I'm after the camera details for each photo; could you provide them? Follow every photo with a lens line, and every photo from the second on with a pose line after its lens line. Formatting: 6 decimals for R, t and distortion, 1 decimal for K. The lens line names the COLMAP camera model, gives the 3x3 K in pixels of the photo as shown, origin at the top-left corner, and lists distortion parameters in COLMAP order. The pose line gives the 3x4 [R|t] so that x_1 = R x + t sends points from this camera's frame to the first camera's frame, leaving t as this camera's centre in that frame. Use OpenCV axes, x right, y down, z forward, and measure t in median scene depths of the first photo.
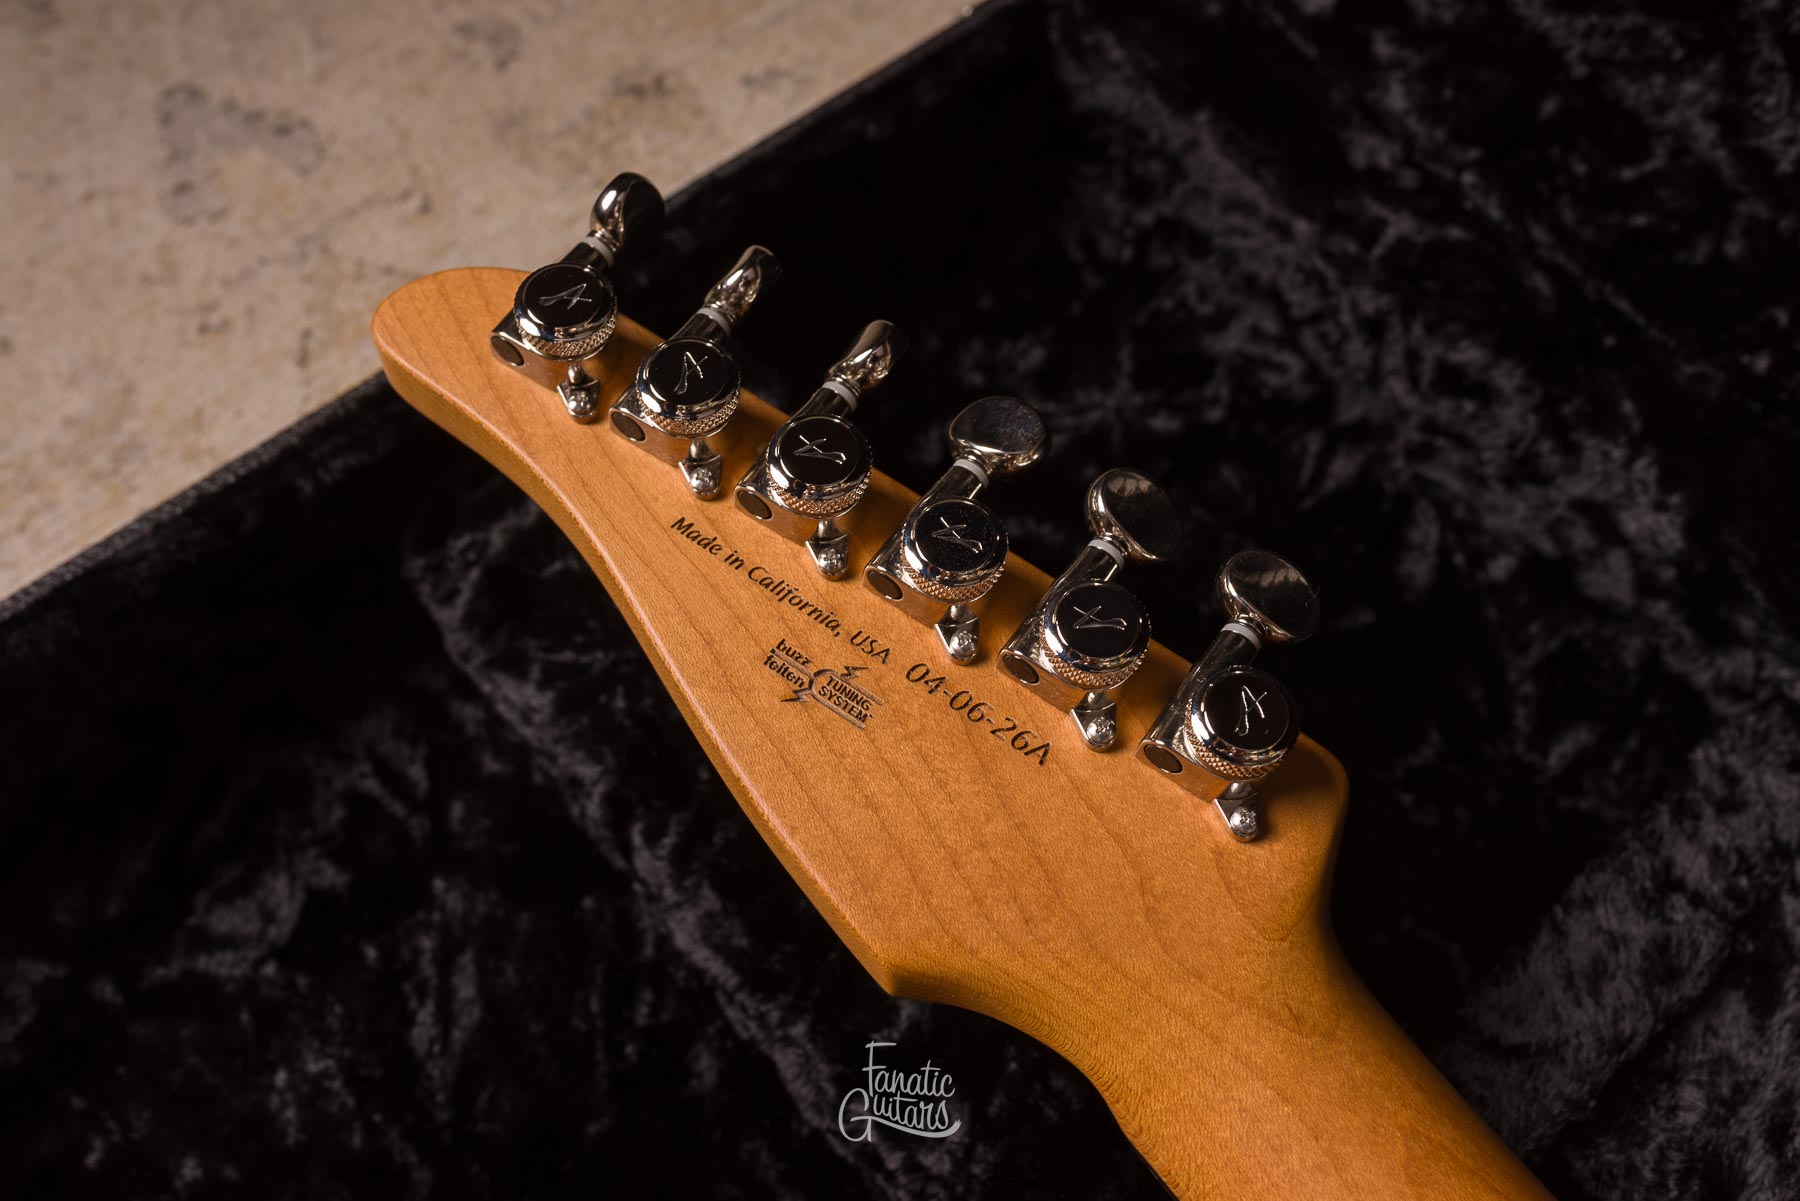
lens RADIAL K [[1829.9, 0, 900.0], [0, 1829.9, 600.5], [0, 0, 1]] dist [0.006329, -0.015325]
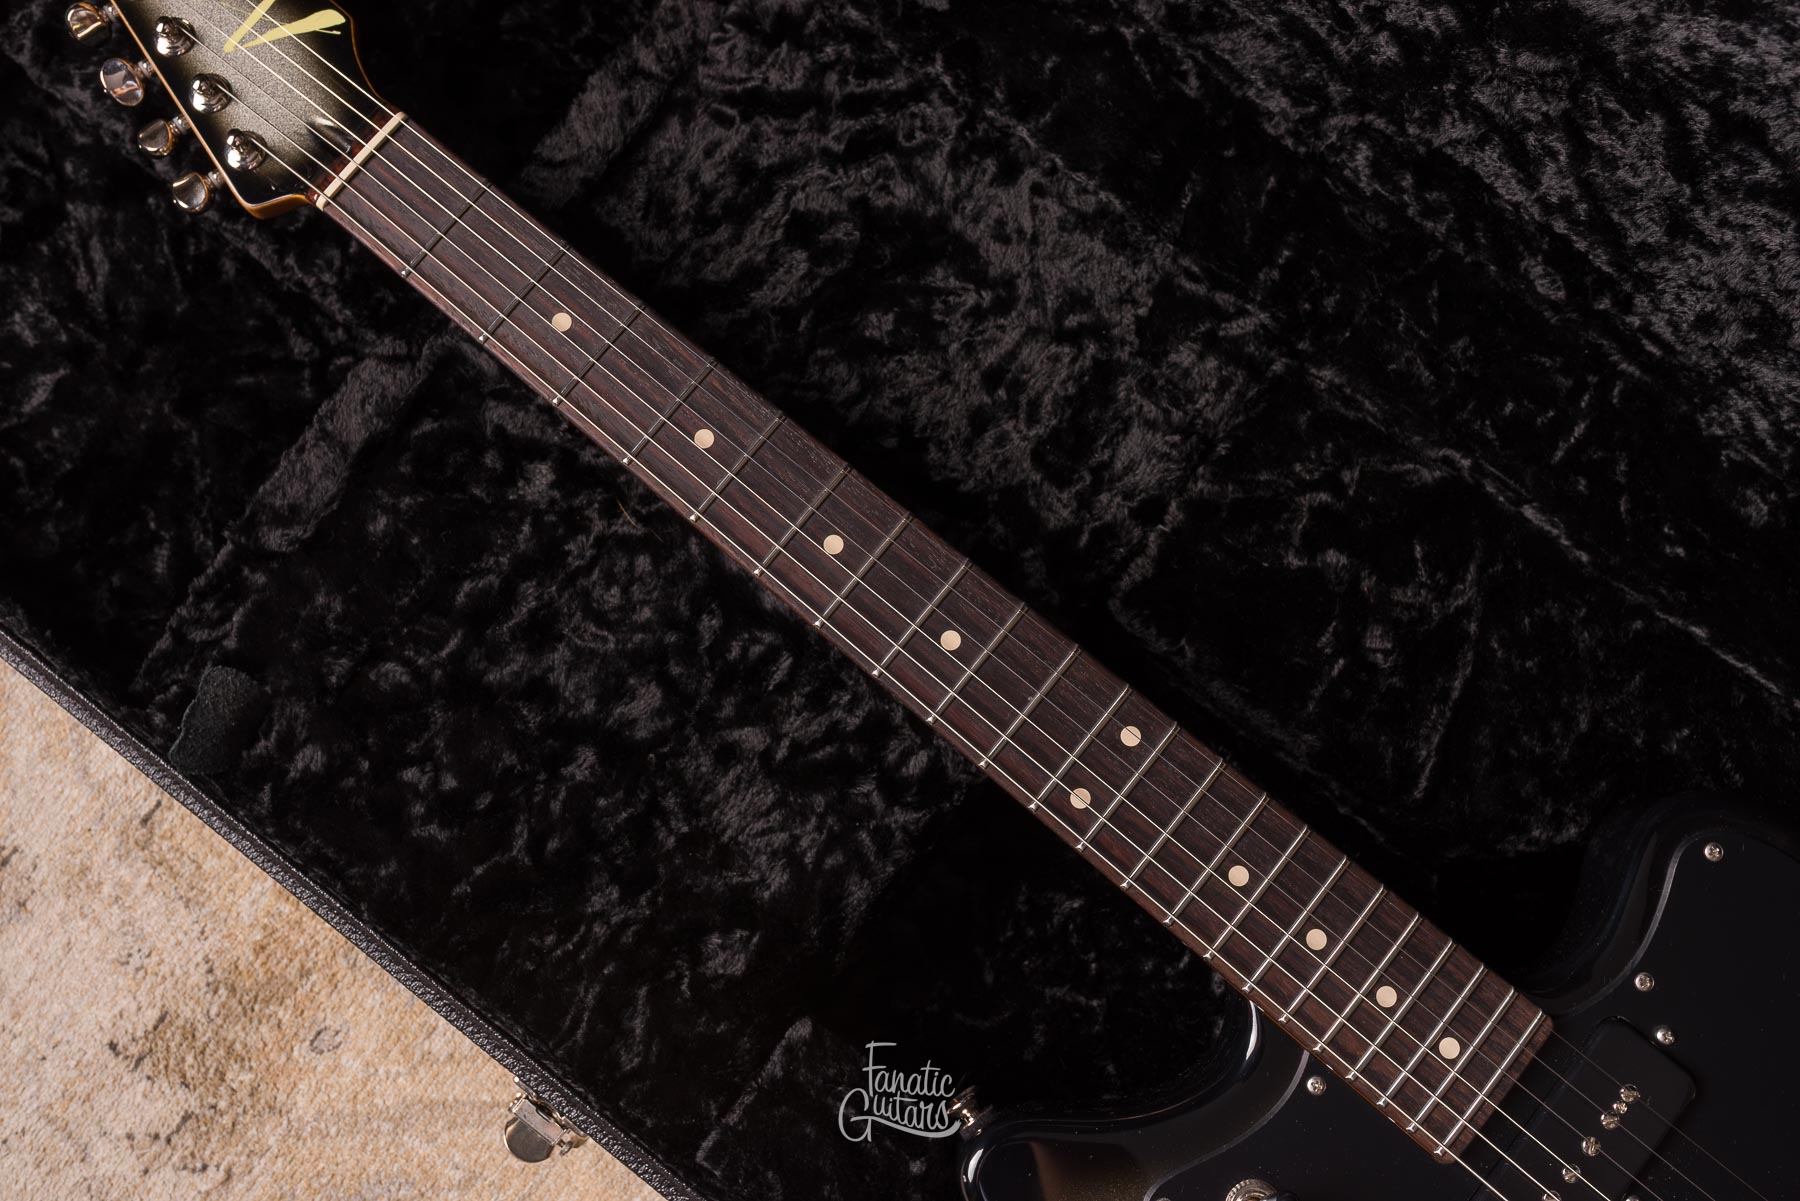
lens RADIAL K [[1758.6, 0, 903.3], [0, 1758.6, 603.1], [0, 0, 1]] dist [0.000477, 0.005671]
pose [[0.977635, -0.209230, 0.021253, 0.466809], [0.189518, 0.920297, 0.342253, 0.073057], [-0.091169, -0.330571, 0.939368, -0.922520]]
